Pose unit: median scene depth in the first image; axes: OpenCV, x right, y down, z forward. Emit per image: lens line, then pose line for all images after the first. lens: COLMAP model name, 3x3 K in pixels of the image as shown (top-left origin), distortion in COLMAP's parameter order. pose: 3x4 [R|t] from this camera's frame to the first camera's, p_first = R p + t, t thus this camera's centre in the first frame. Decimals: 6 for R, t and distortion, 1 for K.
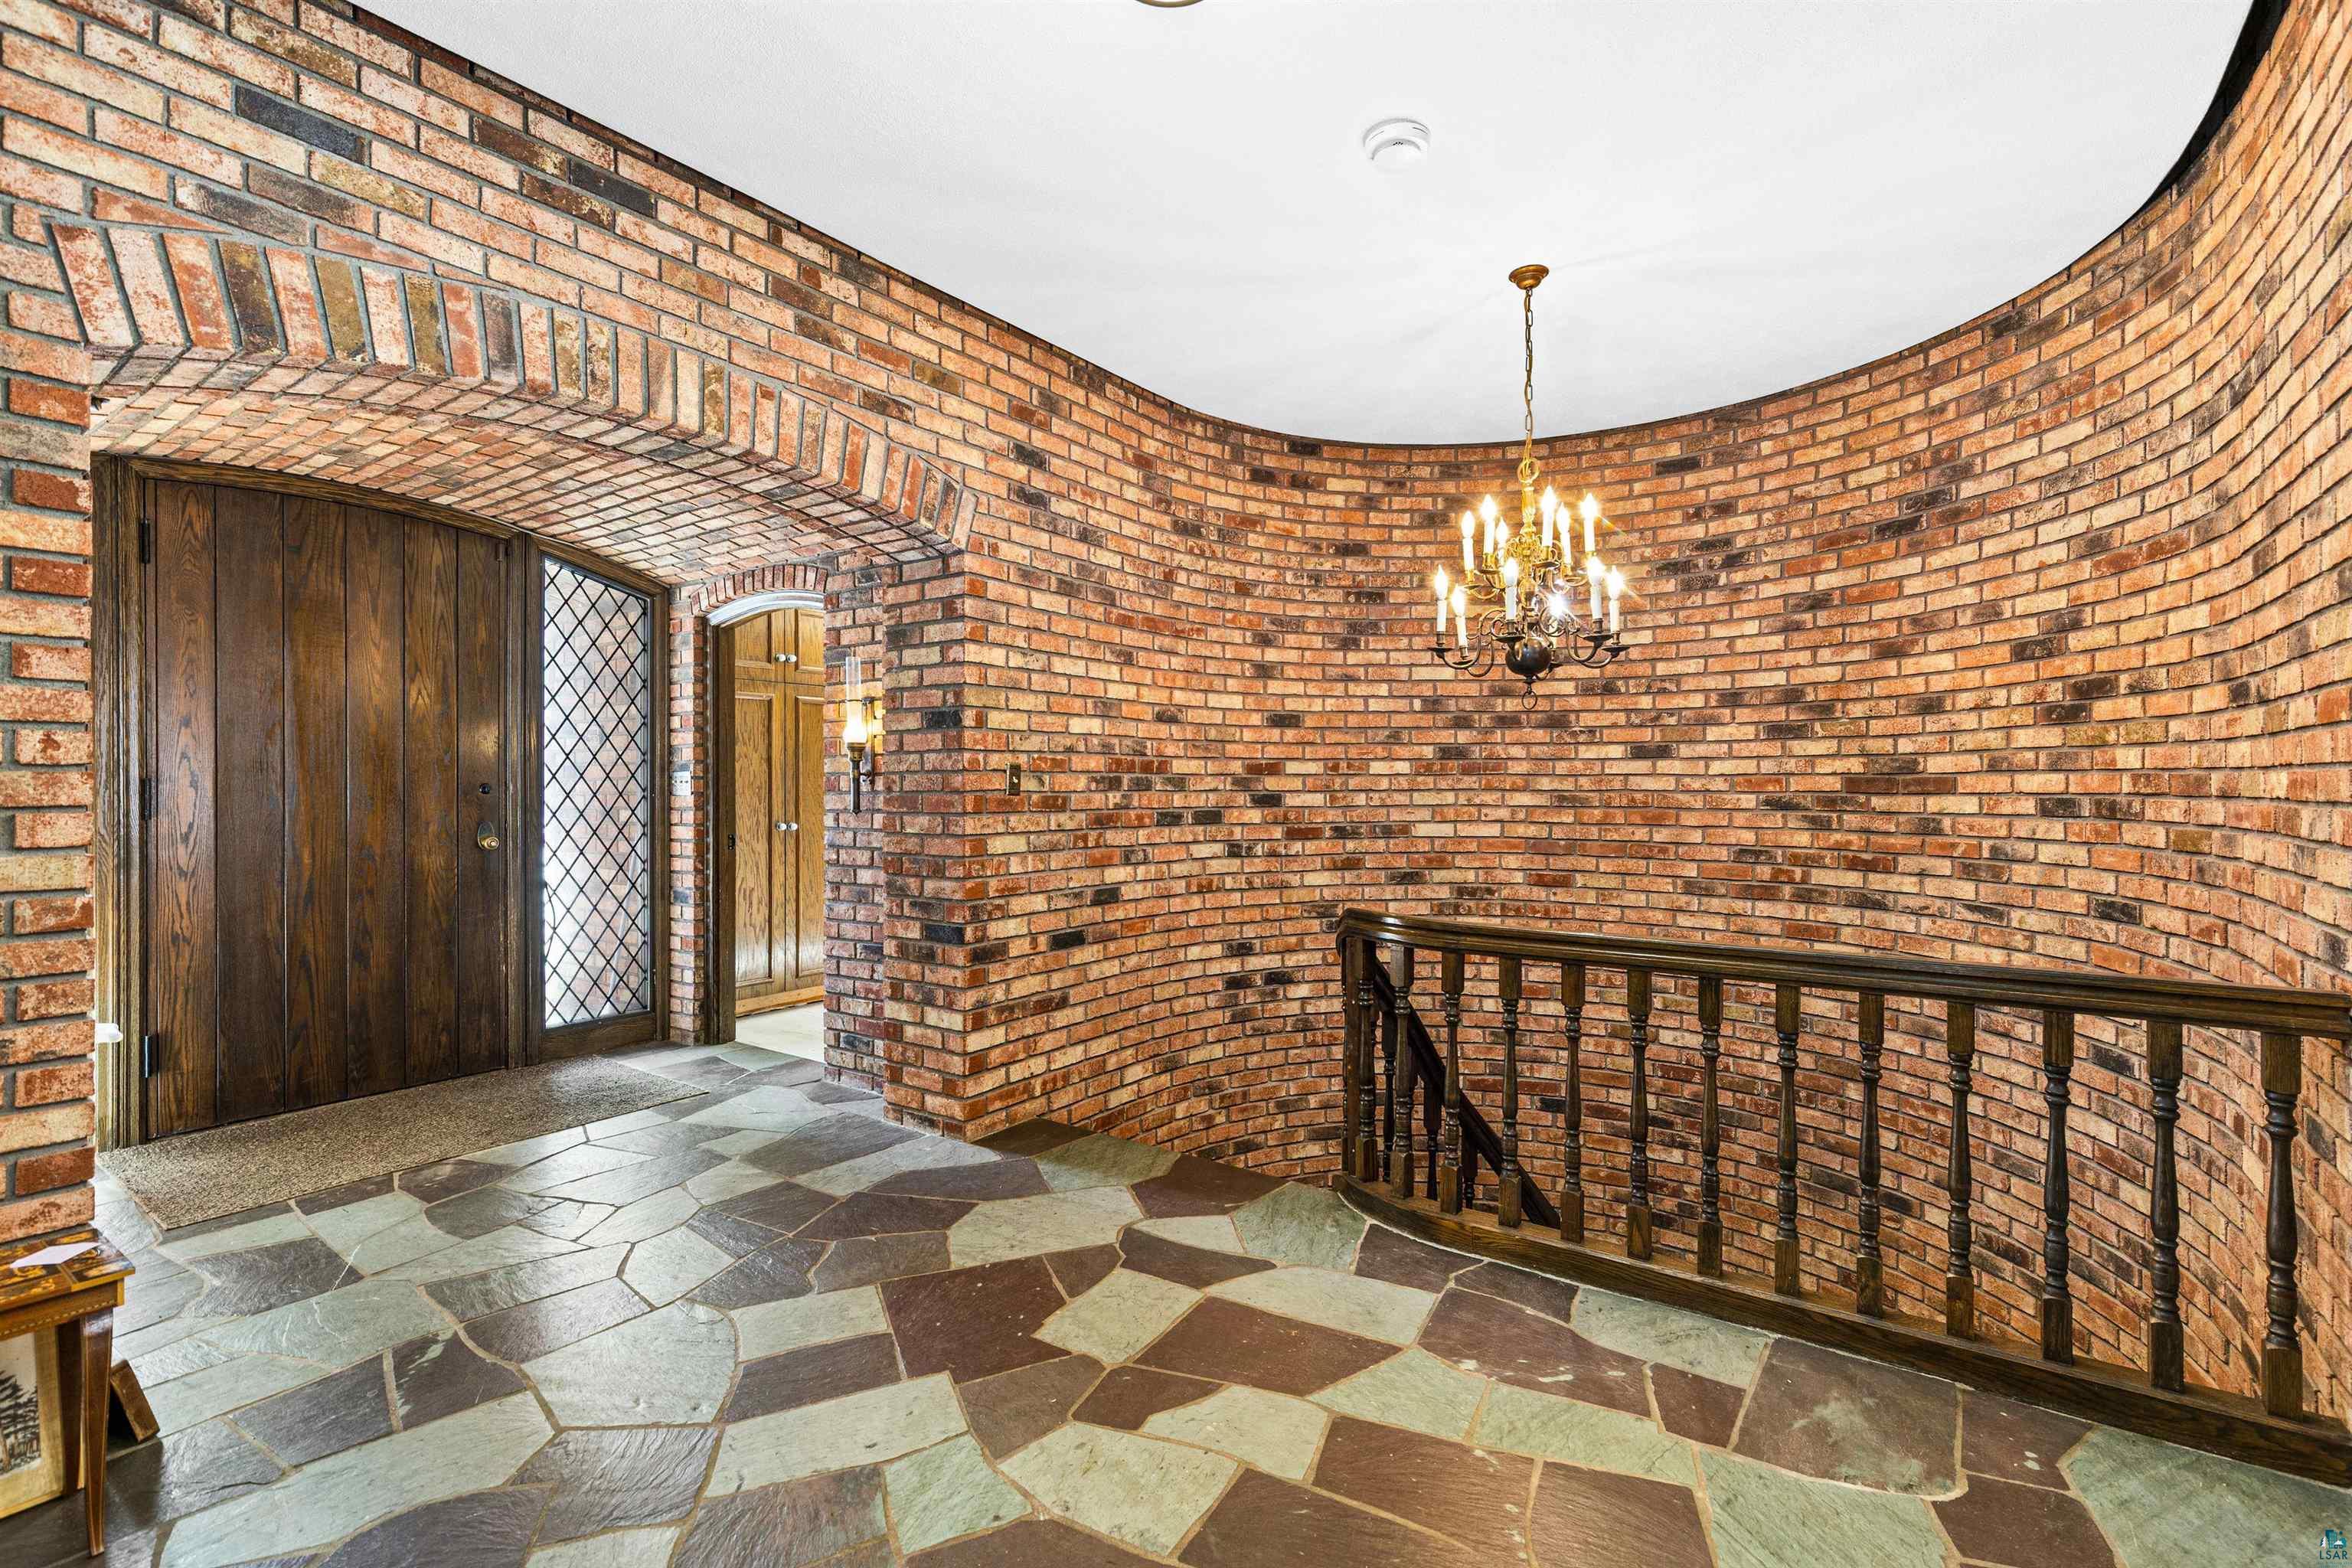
lens RADIAL K [[1070.9, 0, 1178.5], [0, 1070.9, 789.0], [0, 0, 1]] dist [0.015475, -0.002934]
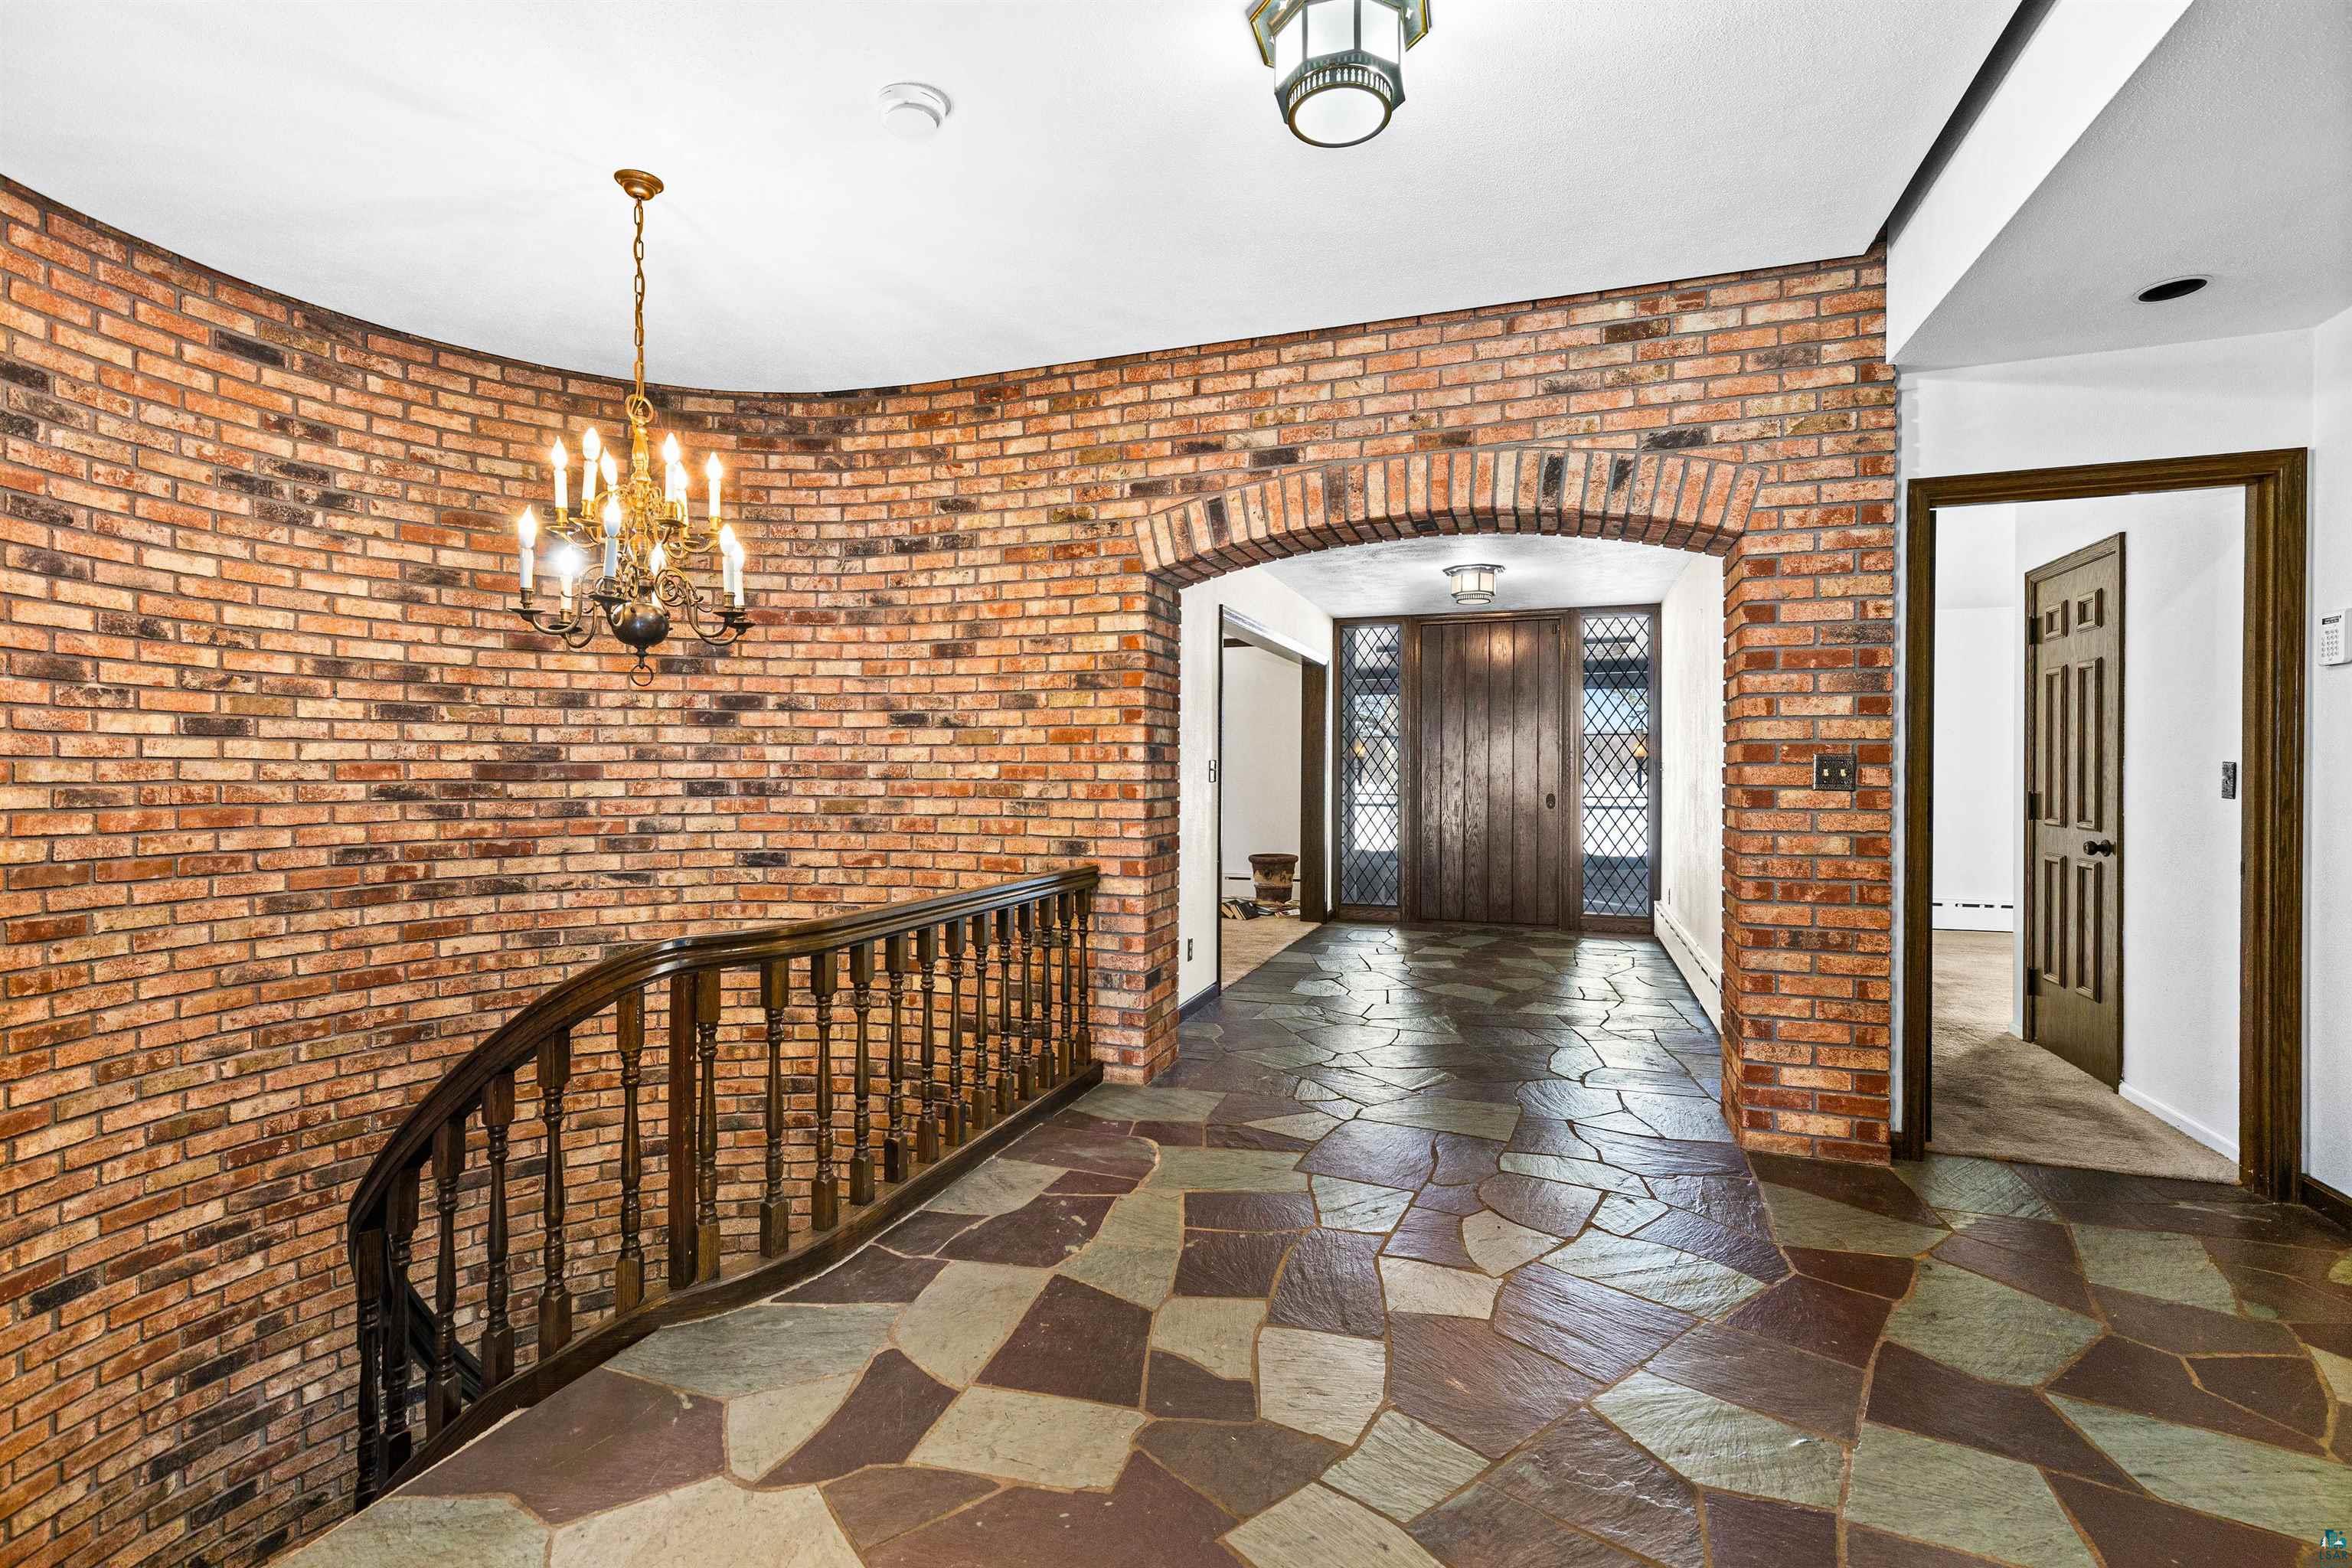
lens RADIAL K [[1070.9, 0, 1181.2], [0, 1070.9, 780.6], [0, 0, 1]] dist [0.015475, -0.002934]
pose [[-0.273133, -0.010902, 0.961915, -0.507590], [0.004185, 0.999913, 0.012521, -0.005934], [-0.961967, 0.007446, -0.273064, 0.660634]]
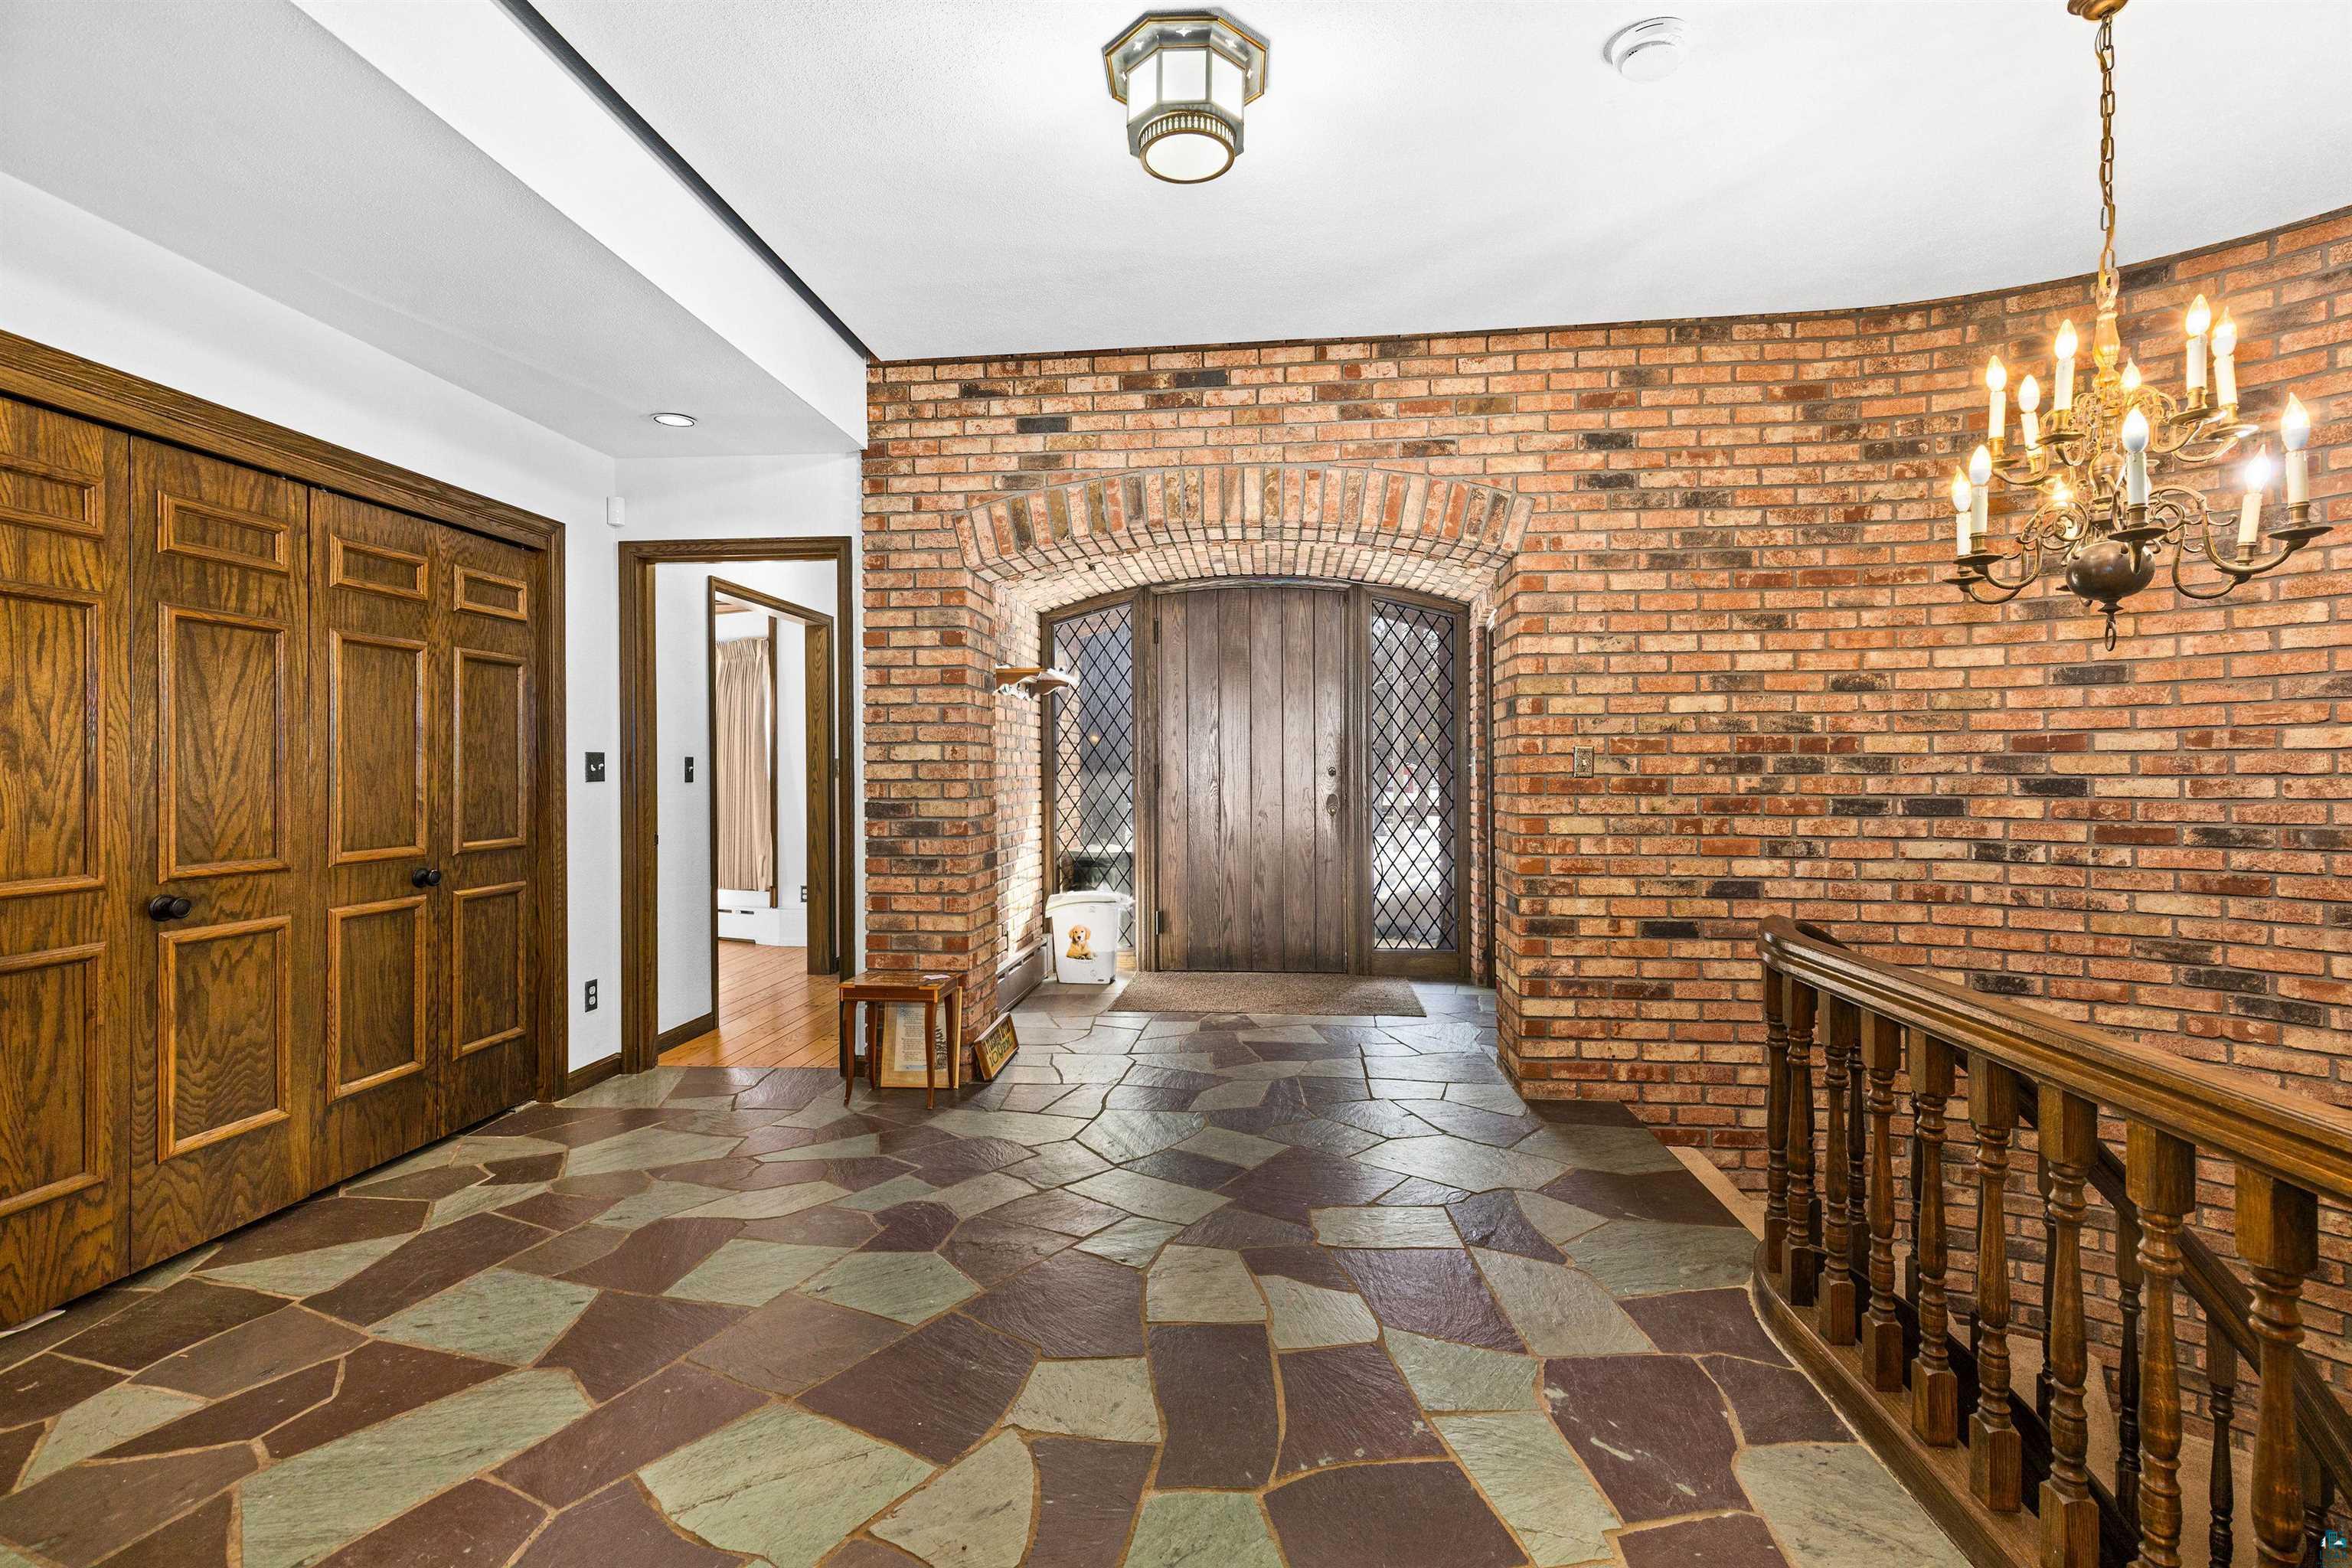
lens RADIAL K [[1070.9, 0, 1178.3], [0, 1070.9, 767.5], [0, 0, 1]] dist [0.015475, -0.002934]
pose [[0.496052, -0.002307, -0.868290, 0.499281], [-0.000010, 0.999996, -0.002662, -0.001119], [0.868293, 0.001329, 0.496050, 0.140671]]
